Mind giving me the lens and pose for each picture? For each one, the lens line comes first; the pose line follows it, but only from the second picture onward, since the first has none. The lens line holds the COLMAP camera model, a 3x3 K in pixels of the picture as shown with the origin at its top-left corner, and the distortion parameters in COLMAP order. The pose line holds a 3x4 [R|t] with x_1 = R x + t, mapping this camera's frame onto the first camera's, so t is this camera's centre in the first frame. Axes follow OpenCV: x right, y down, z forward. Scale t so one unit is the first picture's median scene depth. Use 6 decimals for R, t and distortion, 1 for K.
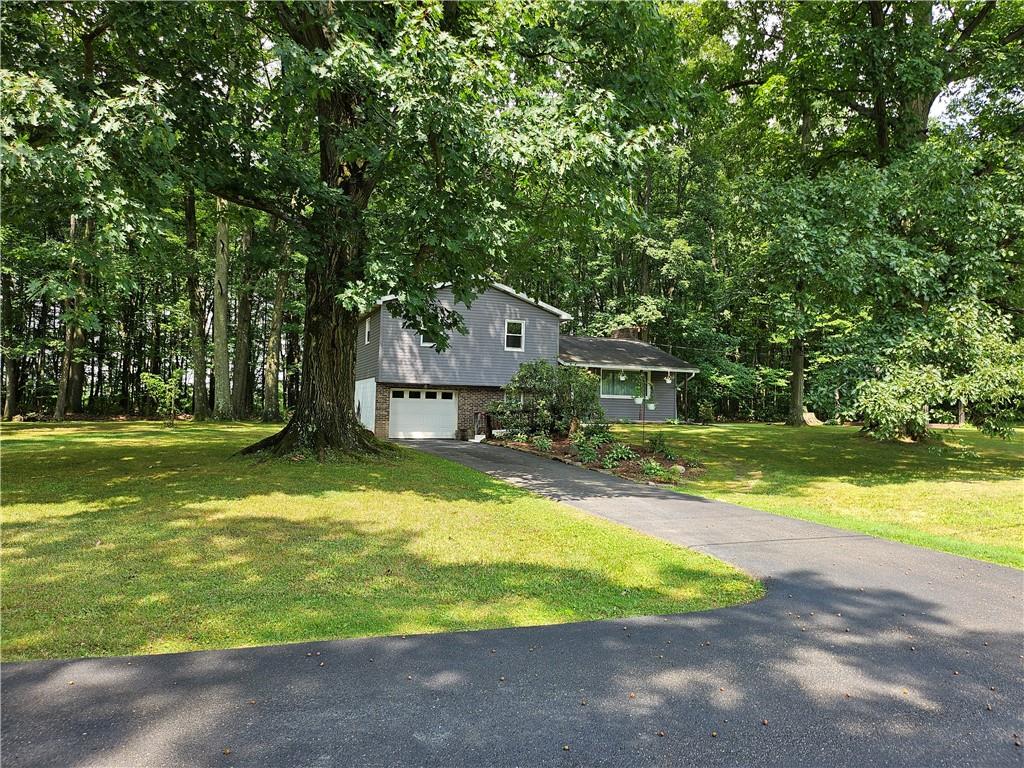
lens RADIAL K [[717.2, 0, 510.8], [0, 717.2, 381.3], [0, 0, 1]] dist [0.073647, -0.081720]
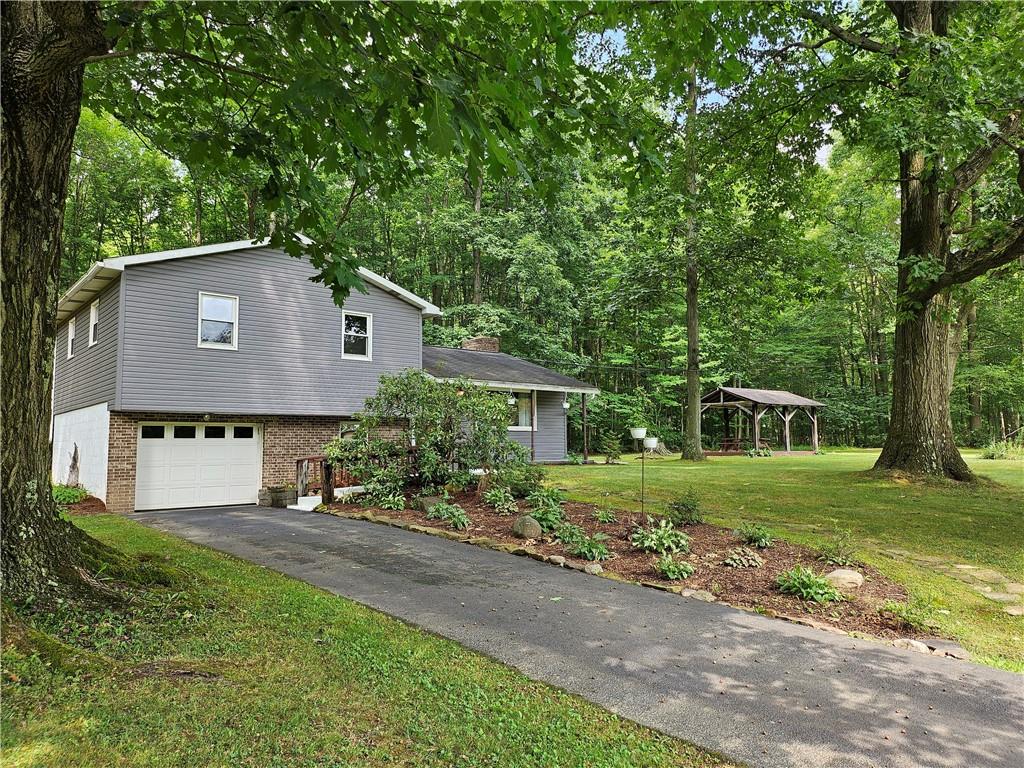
lens RADIAL K [[717.2, 0, 510.9], [0, 717.2, 384.8], [0, 0, 1]] dist [0.073647, -0.081720]
pose [[0.947966, -0.001328, 0.318369, -0.069605], [0.014422, 0.999144, -0.038776, 0.007048], [-0.318044, 0.041350, 0.947174, 0.351959]]
